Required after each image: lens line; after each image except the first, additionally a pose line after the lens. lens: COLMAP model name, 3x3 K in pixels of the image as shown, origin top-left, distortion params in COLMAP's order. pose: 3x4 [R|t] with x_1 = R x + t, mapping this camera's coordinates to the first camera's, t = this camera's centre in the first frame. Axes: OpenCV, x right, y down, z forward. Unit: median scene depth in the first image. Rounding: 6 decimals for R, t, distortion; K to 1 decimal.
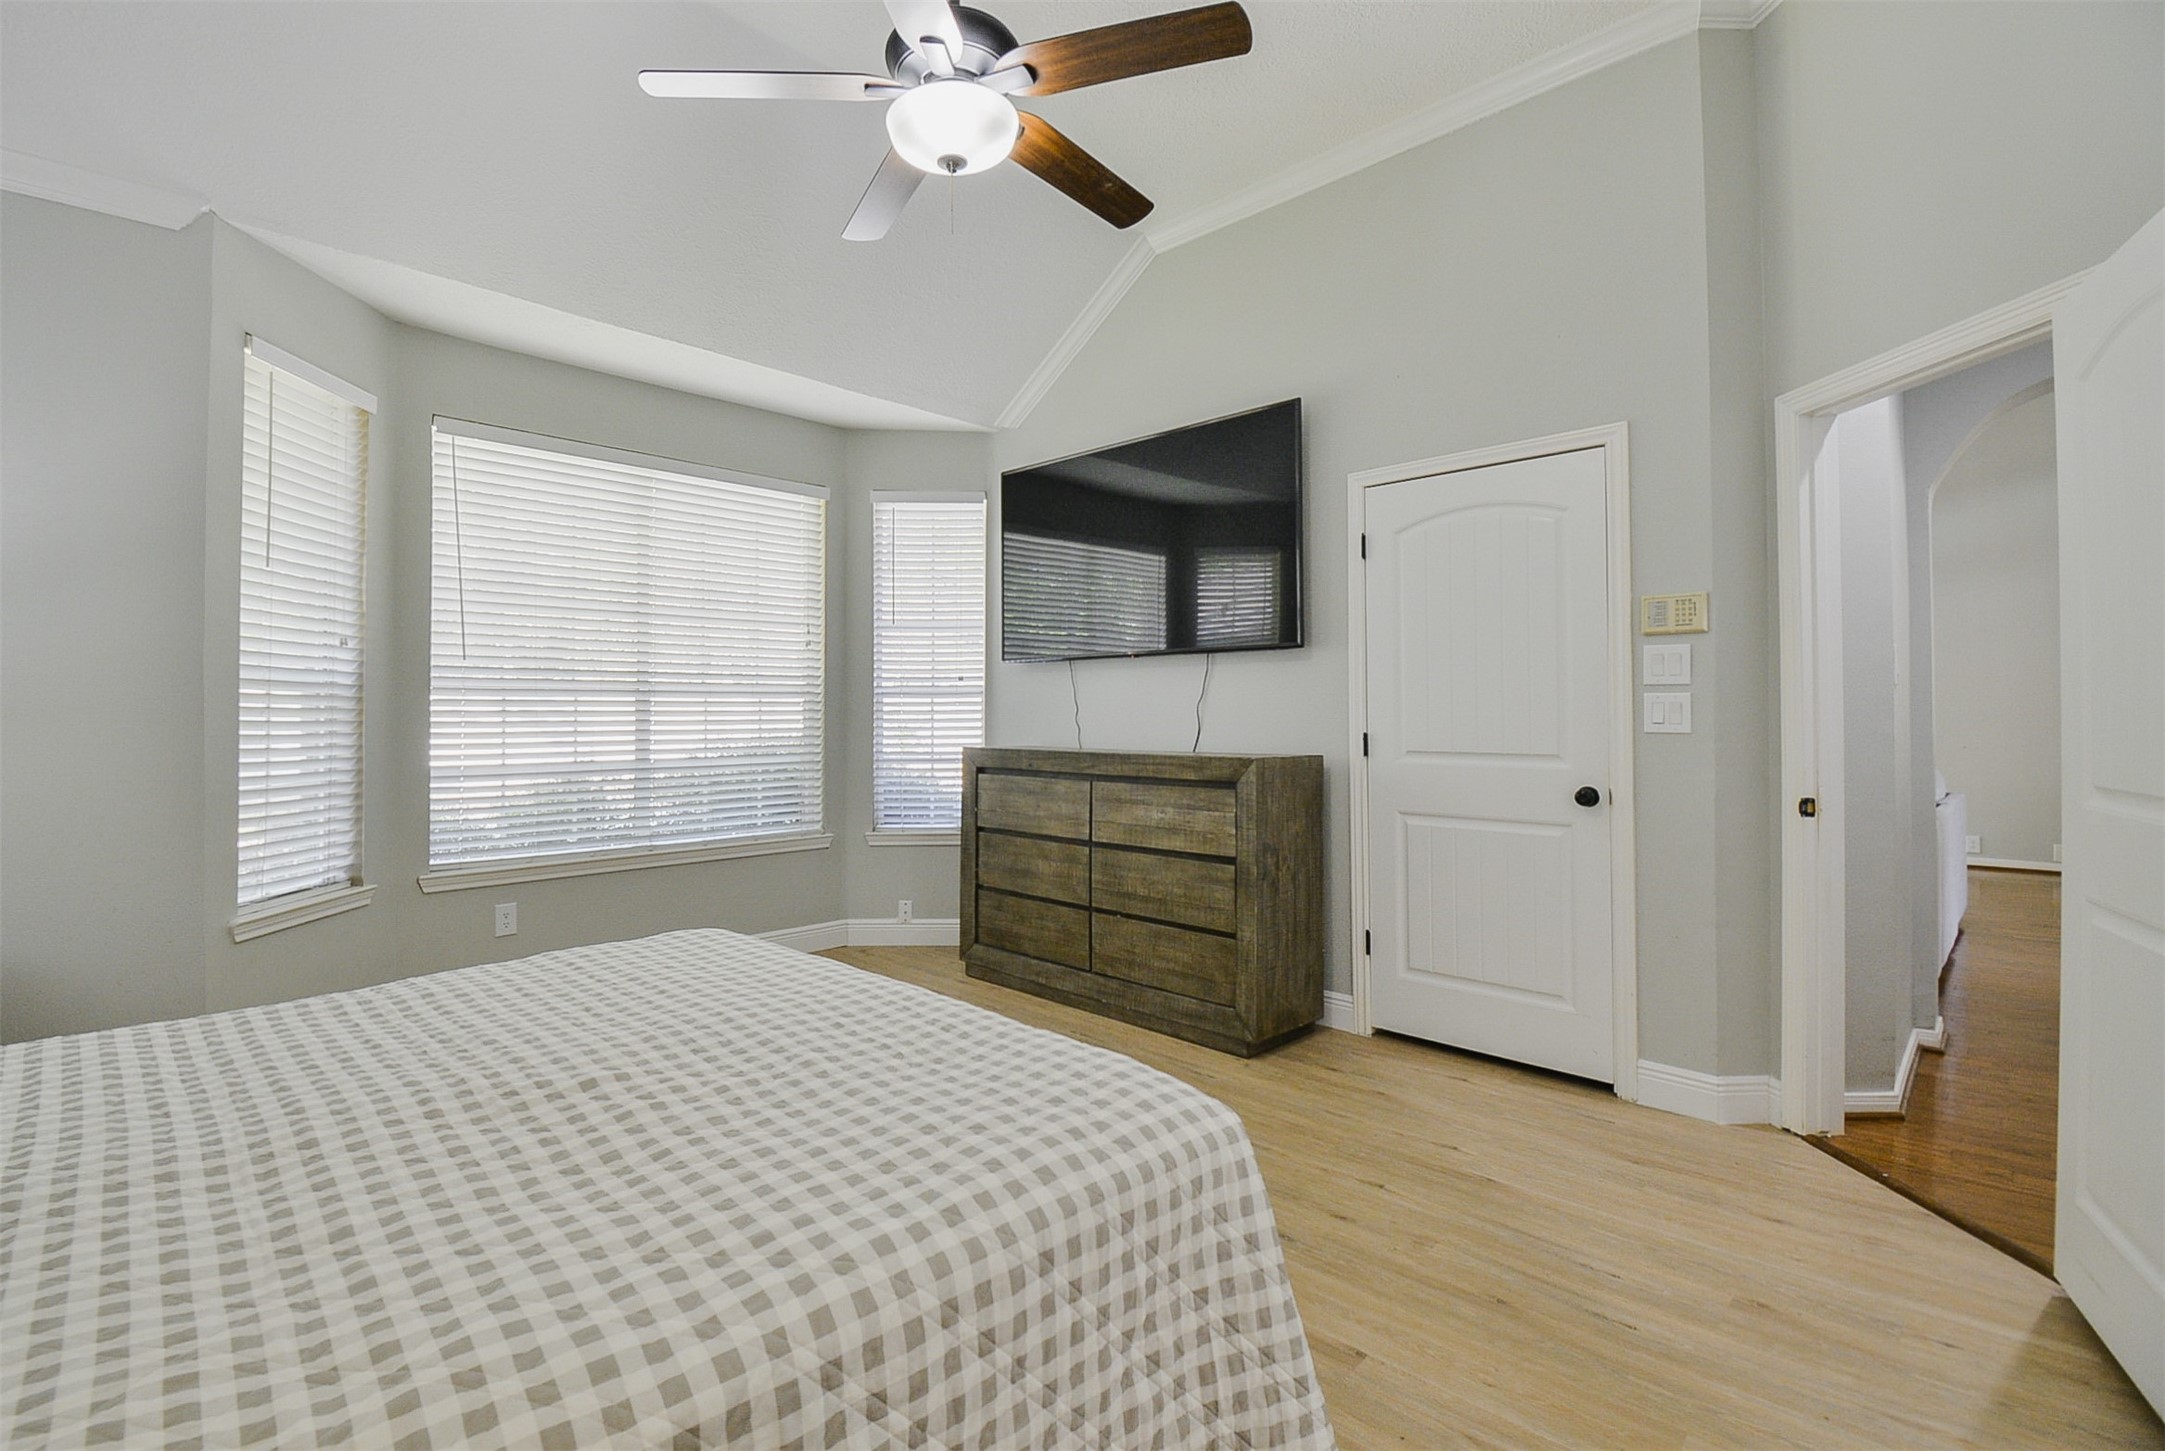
lens RADIAL K [[980.9, 0, 1013.7], [0, 980.9, 718.2], [0, 0, 1]] dist [-0.000336, -0.000081]
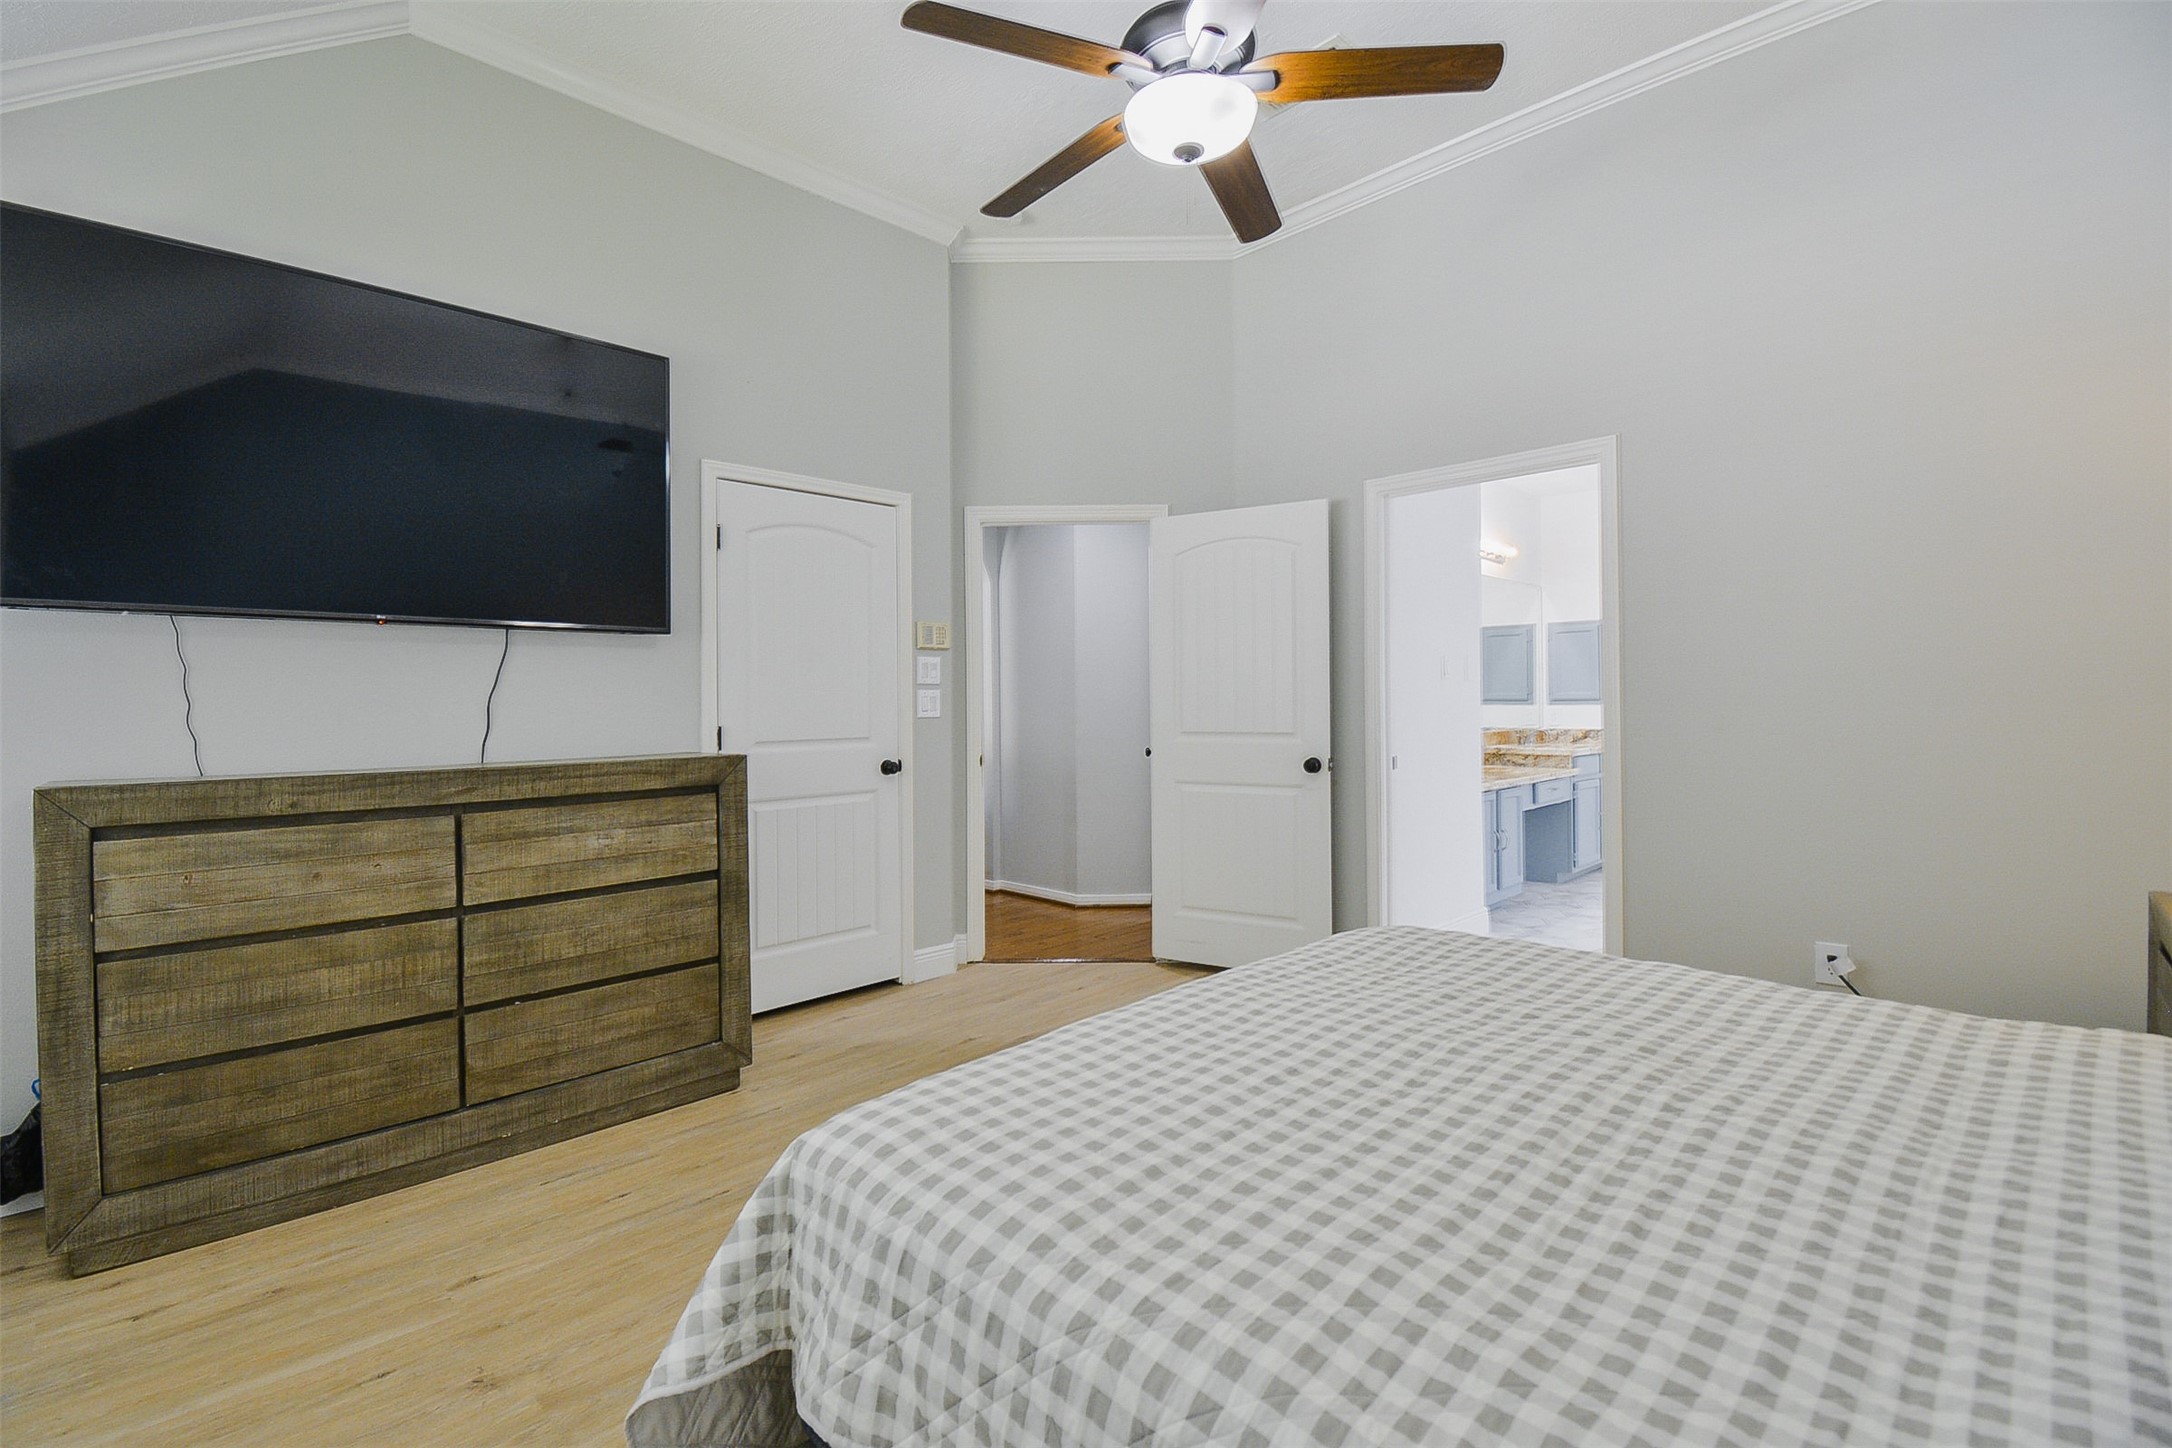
lens RADIAL K [[941.1, 0, 1084.3], [0, 941.1, 706.6], [0, 0, 1]] dist [-0.001693, -0.000563]
pose [[-0.013386, -0.006498, 0.999889, -0.594345], [0.012990, 0.999893, 0.006672, -0.006061], [-0.999826, 0.013078, -0.013300, 0.646569]]
